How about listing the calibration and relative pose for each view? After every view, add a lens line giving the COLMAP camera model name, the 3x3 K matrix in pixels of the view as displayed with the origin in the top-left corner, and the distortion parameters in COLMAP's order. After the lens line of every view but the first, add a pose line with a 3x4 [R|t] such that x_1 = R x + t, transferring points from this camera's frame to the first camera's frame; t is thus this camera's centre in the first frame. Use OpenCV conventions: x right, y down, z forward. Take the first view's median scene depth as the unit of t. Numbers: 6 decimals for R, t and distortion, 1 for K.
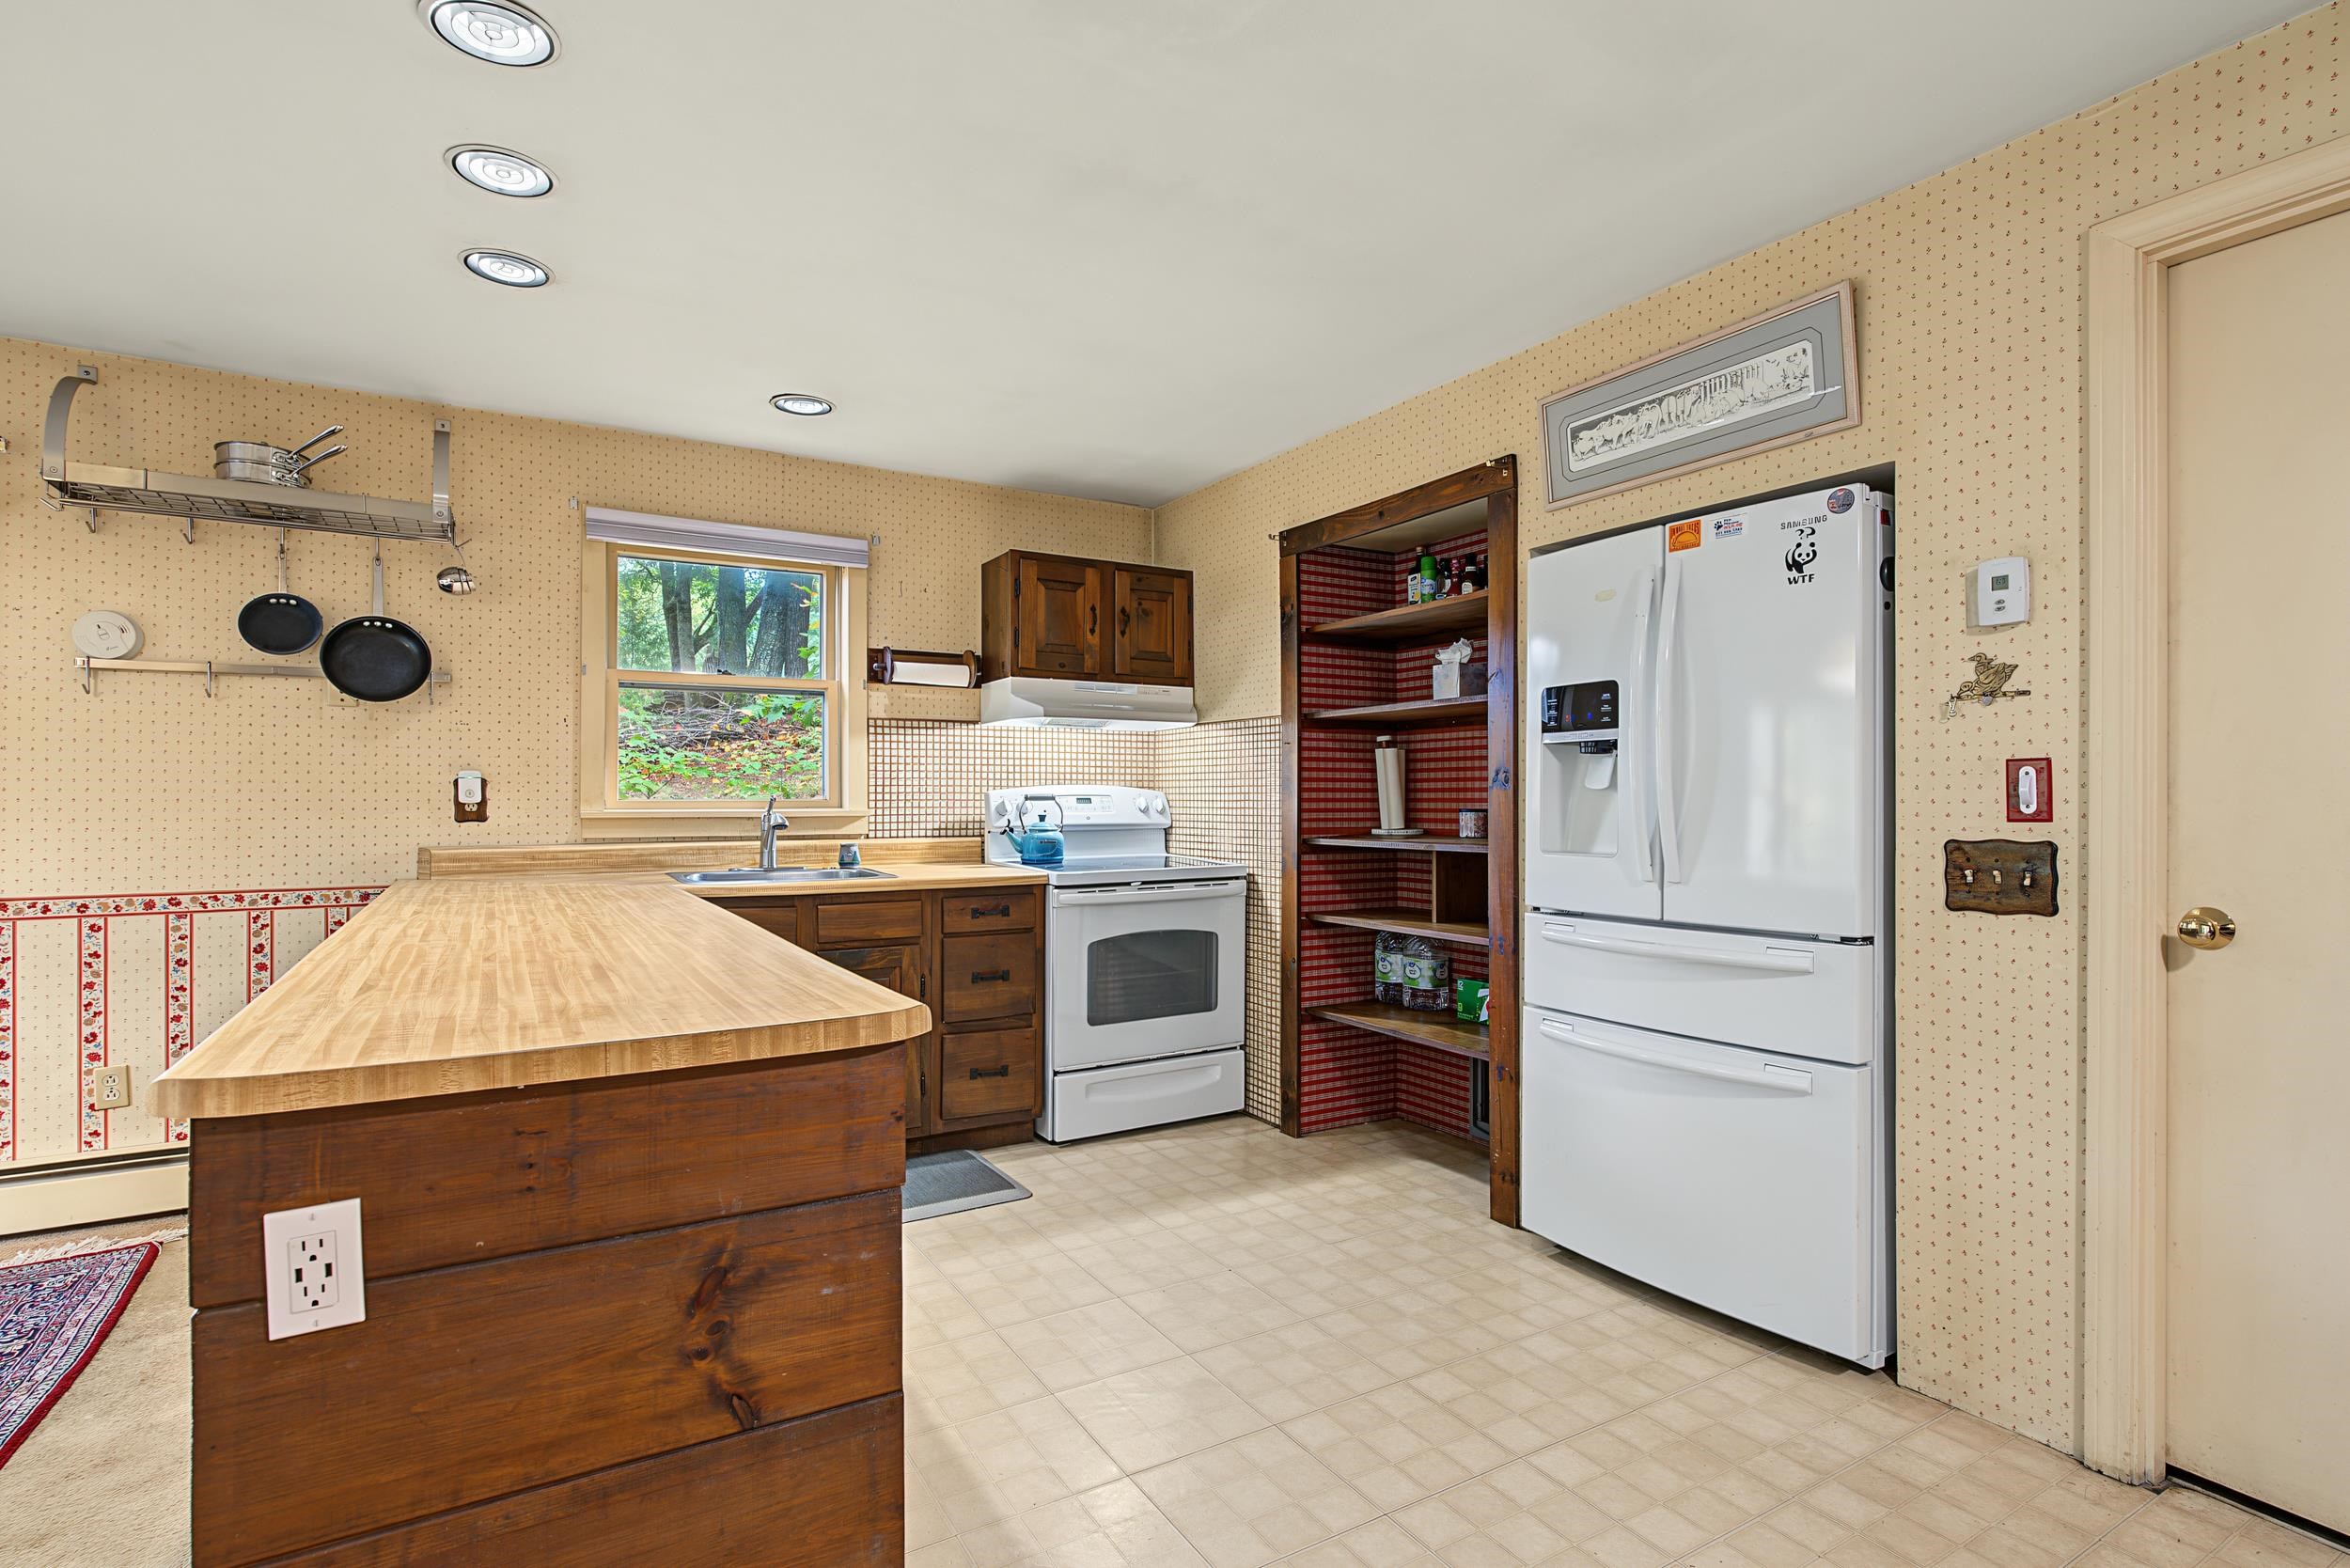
lens RADIAL K [[1133.6, 0, 1174.2], [0, 1133.6, 794.0], [0, 0, 1]] dist [-0.003513, -0.000405]
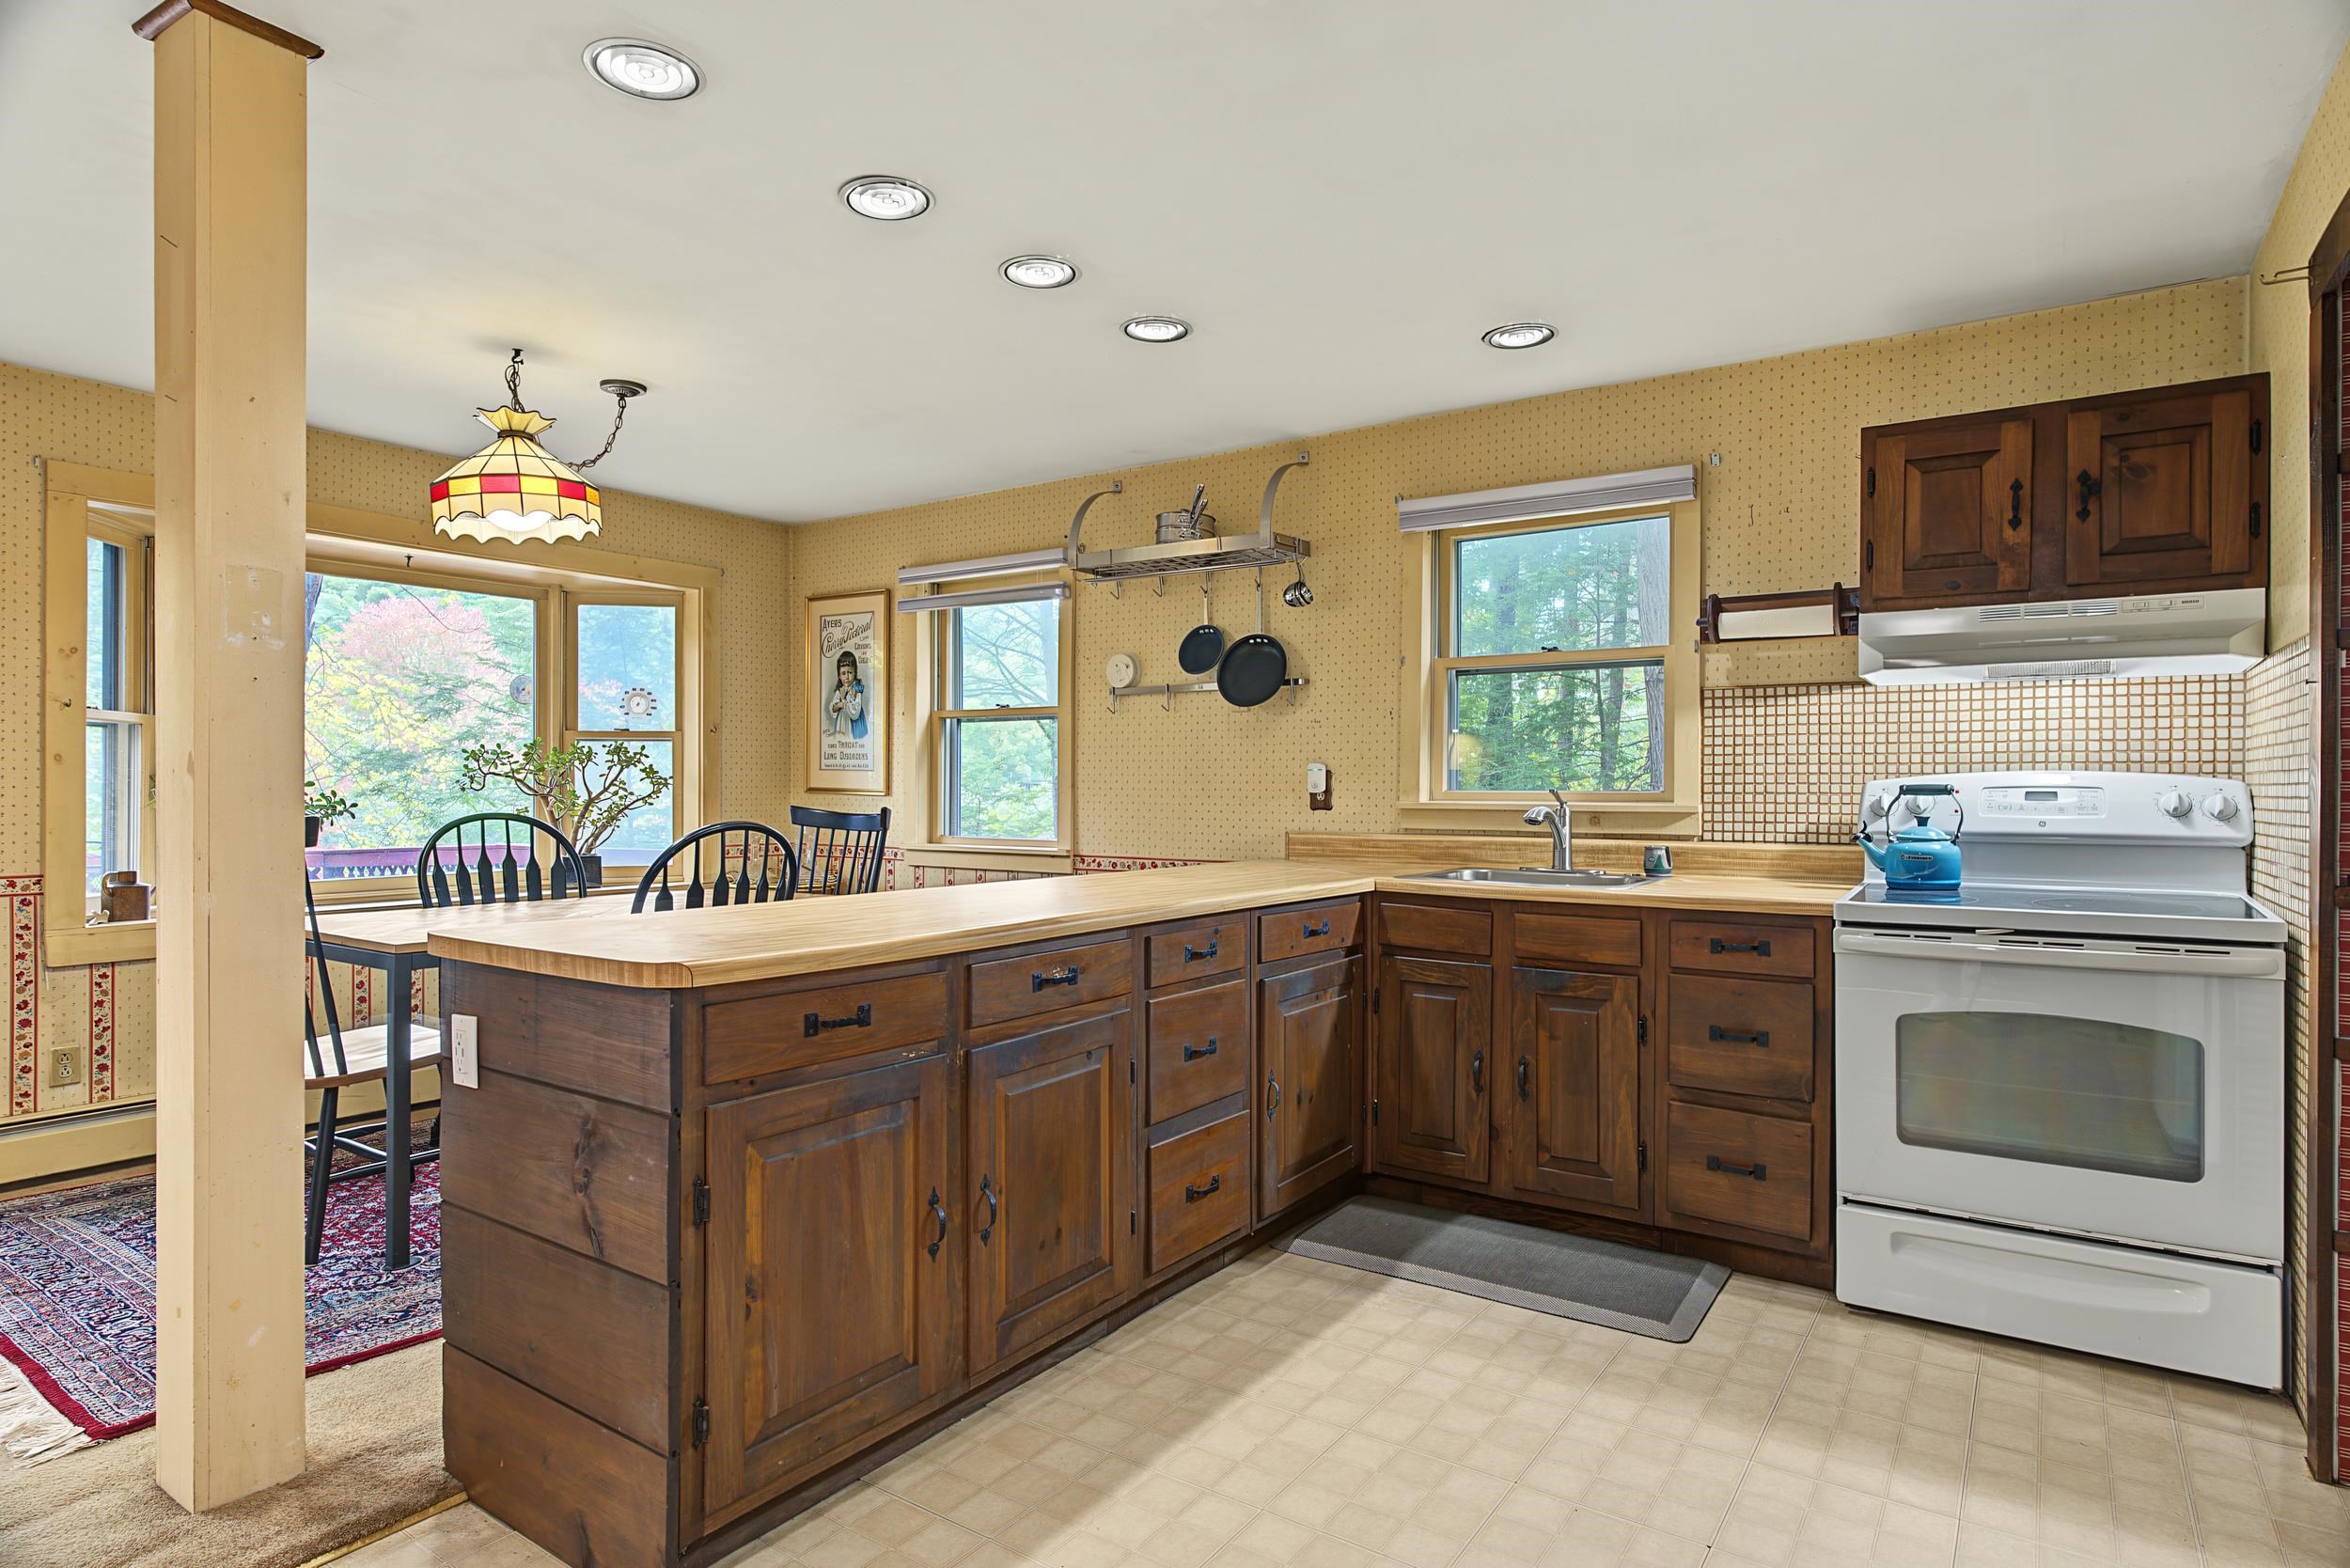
lens RADIAL K [[1270.0, 0, 1177.2], [0, 1270.0, 790.9], [0, 0, 1]] dist [0.002452, 0.000519]
pose [[0.421881, 0.003881, -0.906643, 0.426088], [-0.002076, 0.999992, 0.003314, 0.002213], [0.906649, 0.000484, 0.421886, 0.334624]]
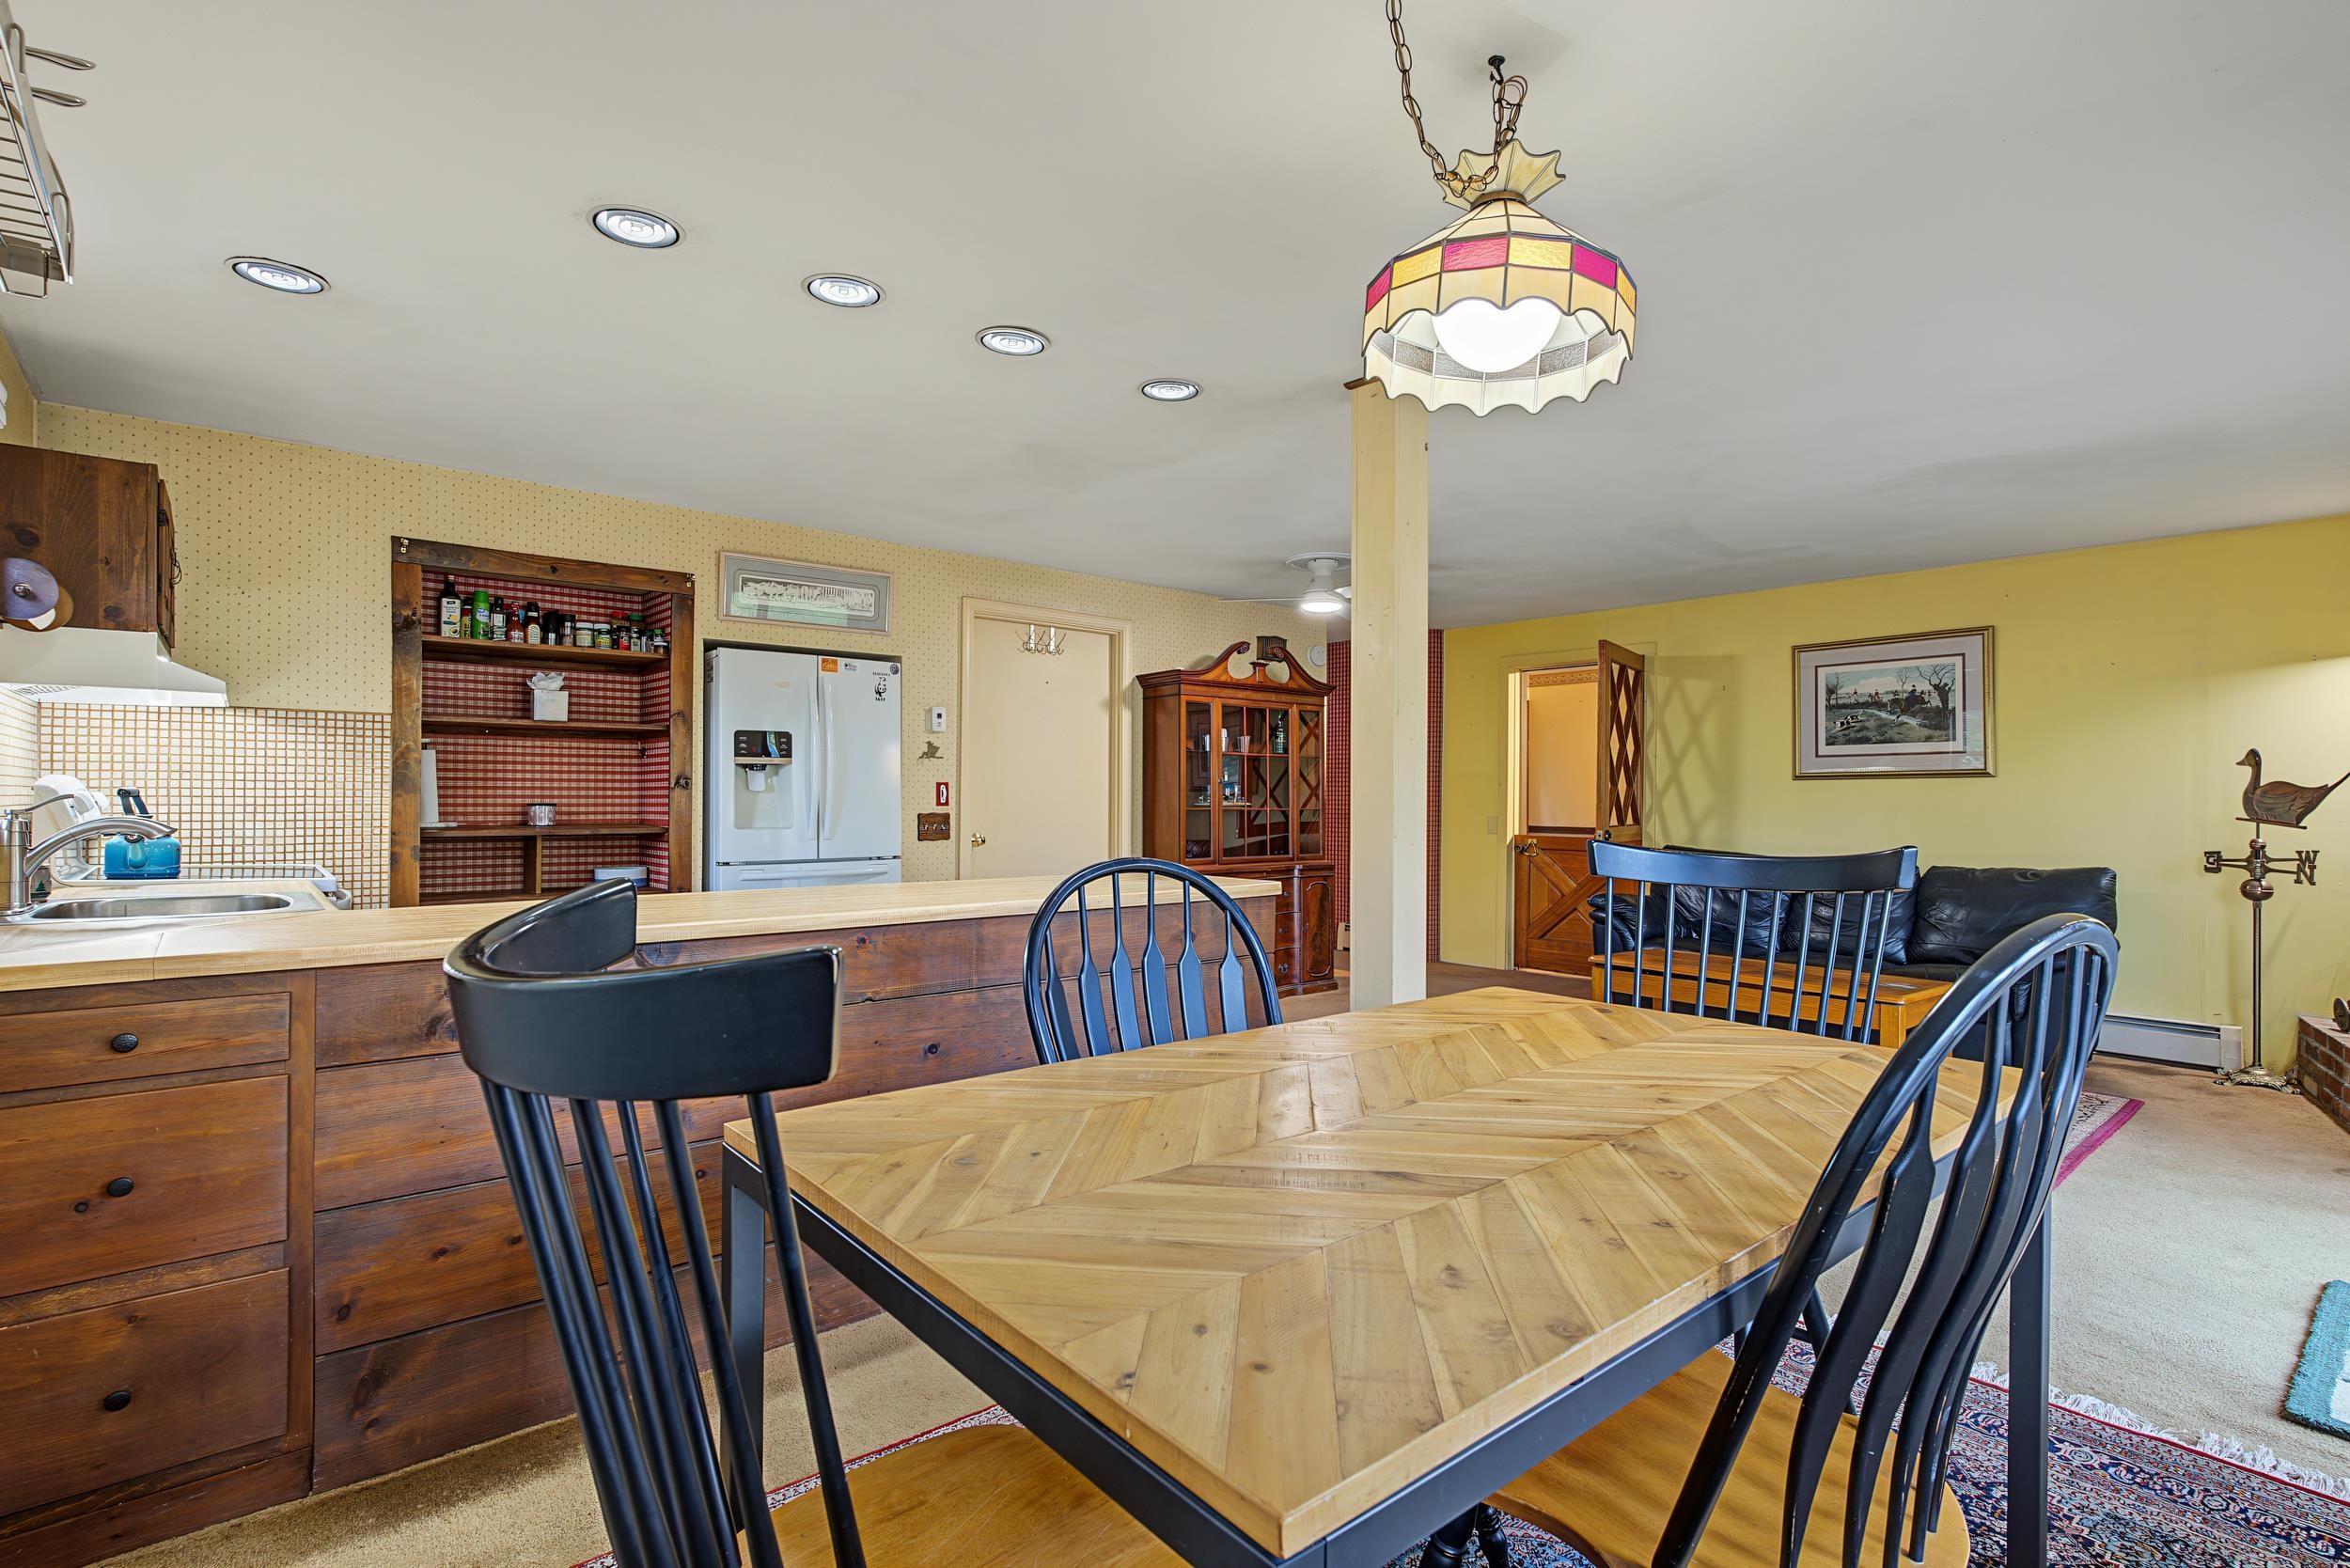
lens RADIAL K [[1131.0, 0, 1179.5], [0, 1131.0, 794.5], [0, 0, 1]] dist [-0.001442, 0.000494]
pose [[-0.164942, 0.001368, 0.986302, -1.122587], [-0.010432, 0.999941, -0.003131, 0.000023], [-0.986248, -0.010805, -0.164918, 0.499668]]
